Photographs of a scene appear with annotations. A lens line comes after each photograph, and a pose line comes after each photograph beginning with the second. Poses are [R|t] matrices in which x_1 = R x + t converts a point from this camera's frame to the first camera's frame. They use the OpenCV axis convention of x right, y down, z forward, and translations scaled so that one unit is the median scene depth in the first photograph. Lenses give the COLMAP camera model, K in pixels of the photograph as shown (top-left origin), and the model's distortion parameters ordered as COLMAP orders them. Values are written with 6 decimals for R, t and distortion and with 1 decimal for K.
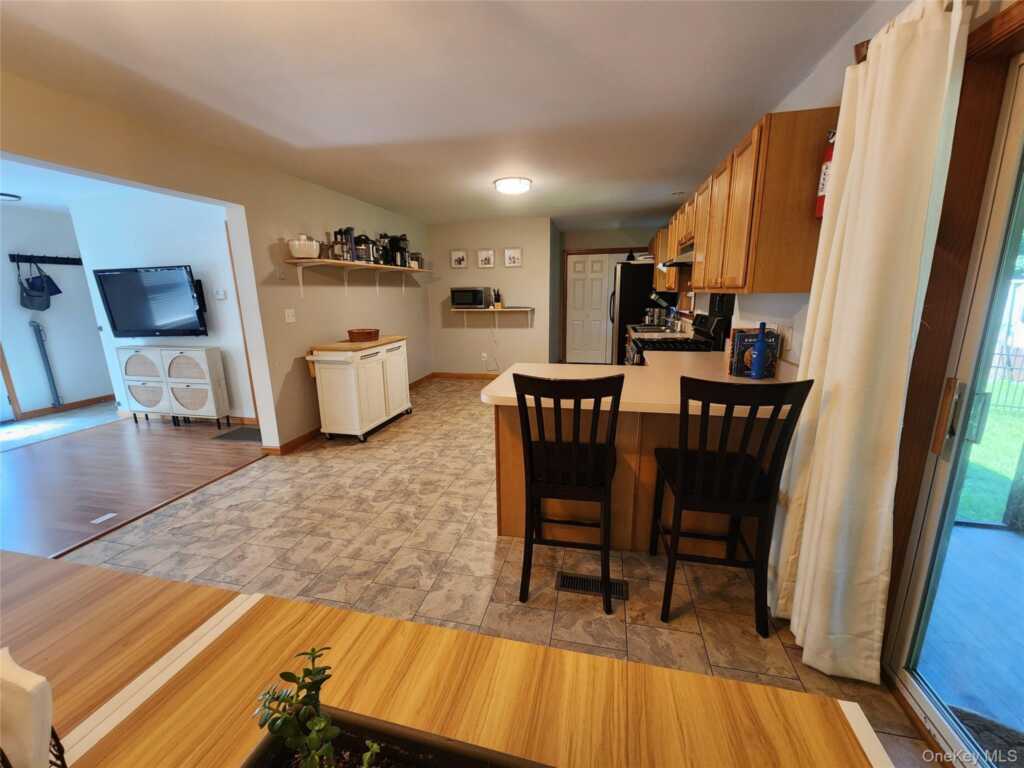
lens RADIAL K [[418.2, 0, 510.0], [0, 418.2, 386.2], [0, 0, 1]] dist [0.000195, -0.000661]
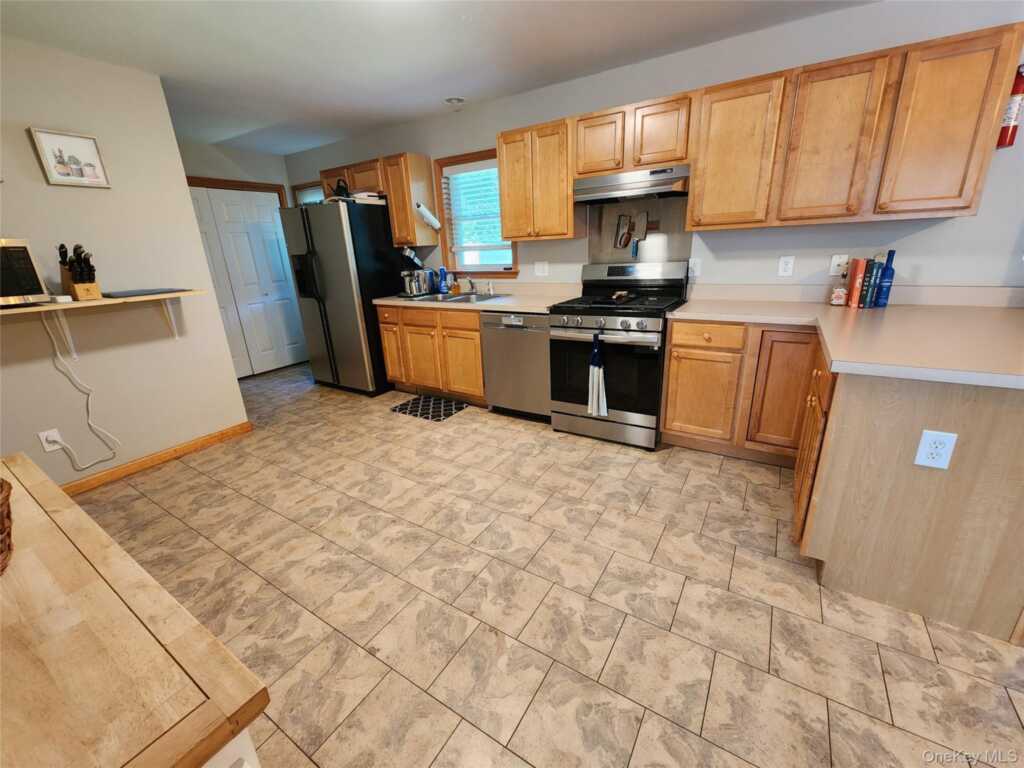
lens RADIAL K [[418.2, 0, 510.0], [0, 418.2, 386.2], [0, 0, 1]] dist [0.000195, -0.000661]
pose [[0.333644, -0.300518, 0.893516, -0.498869], [0.246760, 0.942620, 0.224892, -0.204830], [-0.909830, 0.145450, 0.388655, 1.032056]]
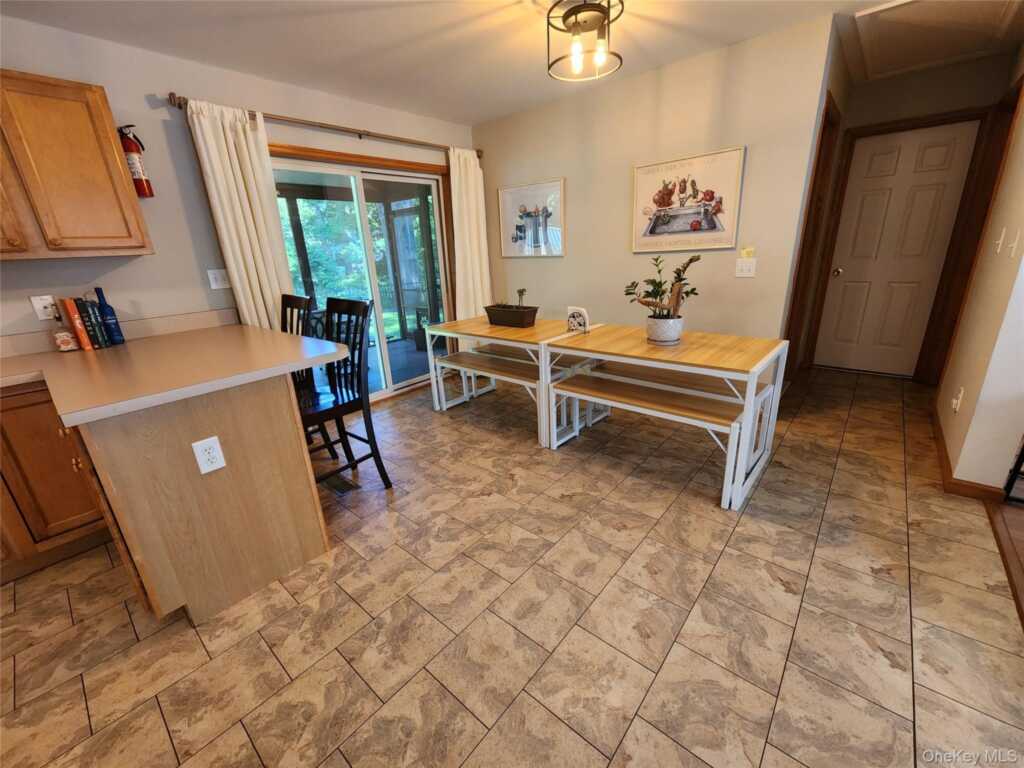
lens RADIAL K [[418.2, 0, 510.0], [0, 418.2, 386.2], [0, 0, 1]] dist [0.000195, -0.000661]
pose [[-0.881109, -0.094123, 0.463451, -0.514424], [0.165405, 0.856761, 0.488468, -0.188043], [-0.443043, 0.507051, -0.739332, 0.976380]]
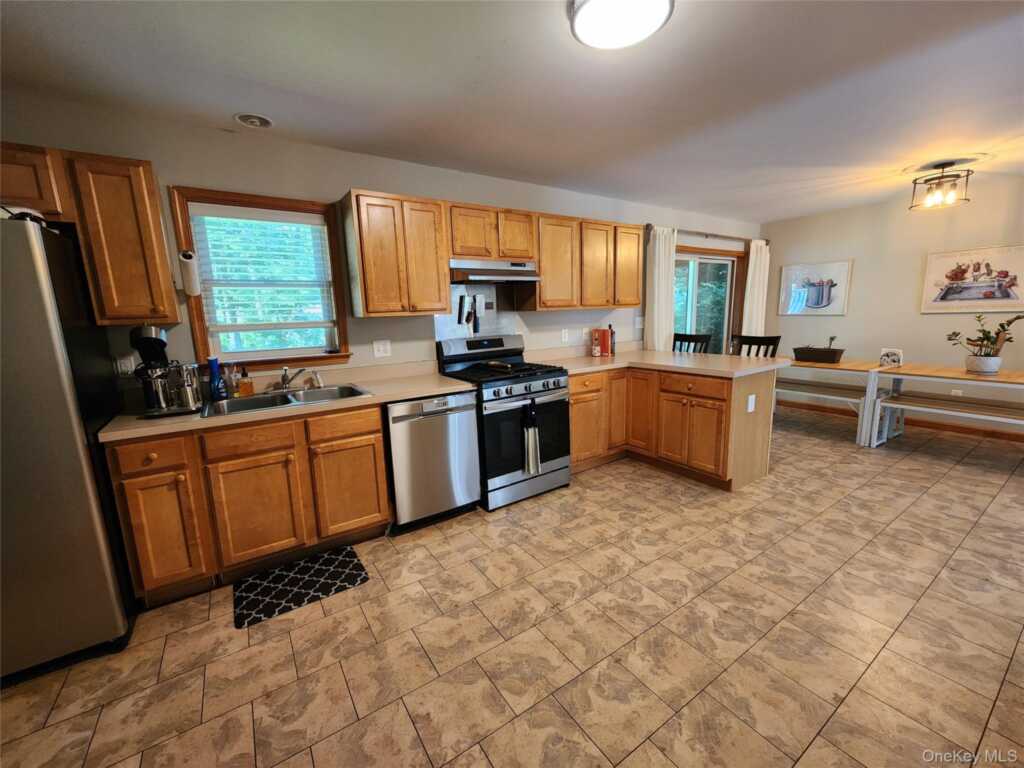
lens RADIAL K [[418.2, 0, 510.0], [0, 418.2, 386.2], [0, 0, 1]] dist [0.000195, -0.000661]
pose [[-0.725608, -0.085011, 0.682837, -0.250622], [0.192720, 0.927518, 0.320265, -0.394960], [-0.660569, 0.363983, -0.656631, 1.795390]]
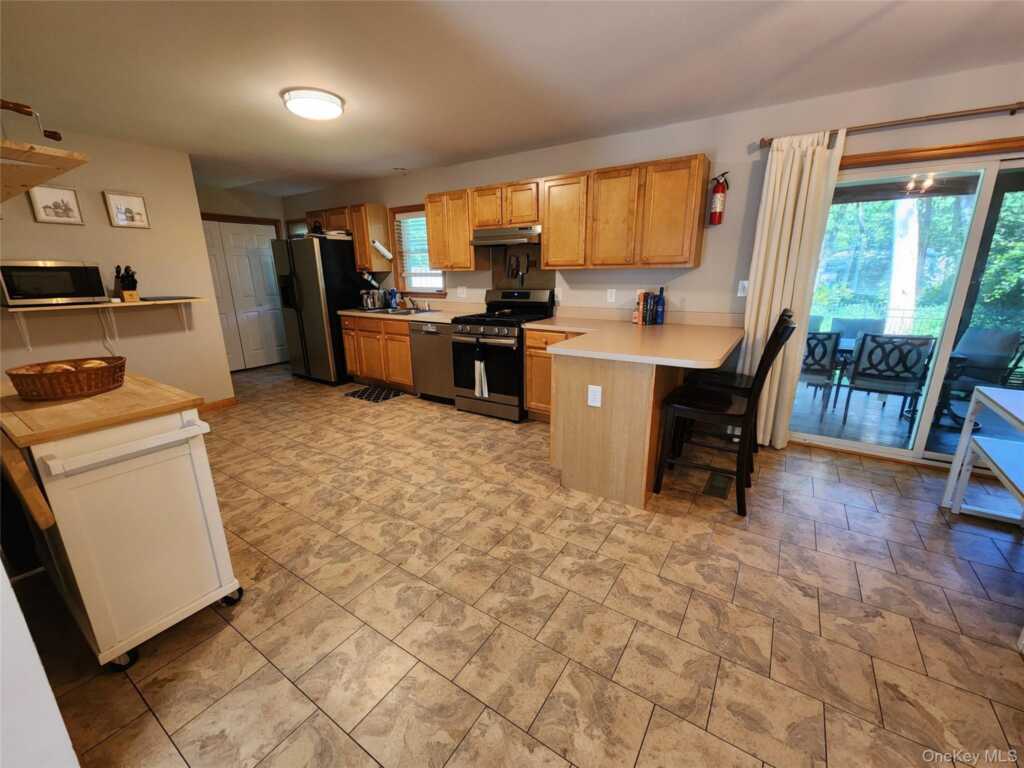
lens RADIAL K [[420.2, 0, 509.9], [0, 420.2, 386.2], [0, 0, 1]] dist [0.000630, -0.000305]
pose [[0.354295, -0.240328, 0.903724, -0.743858], [0.214358, 0.961551, 0.171669, -0.127471], [-0.910234, 0.132899, 0.392189, 0.654477]]
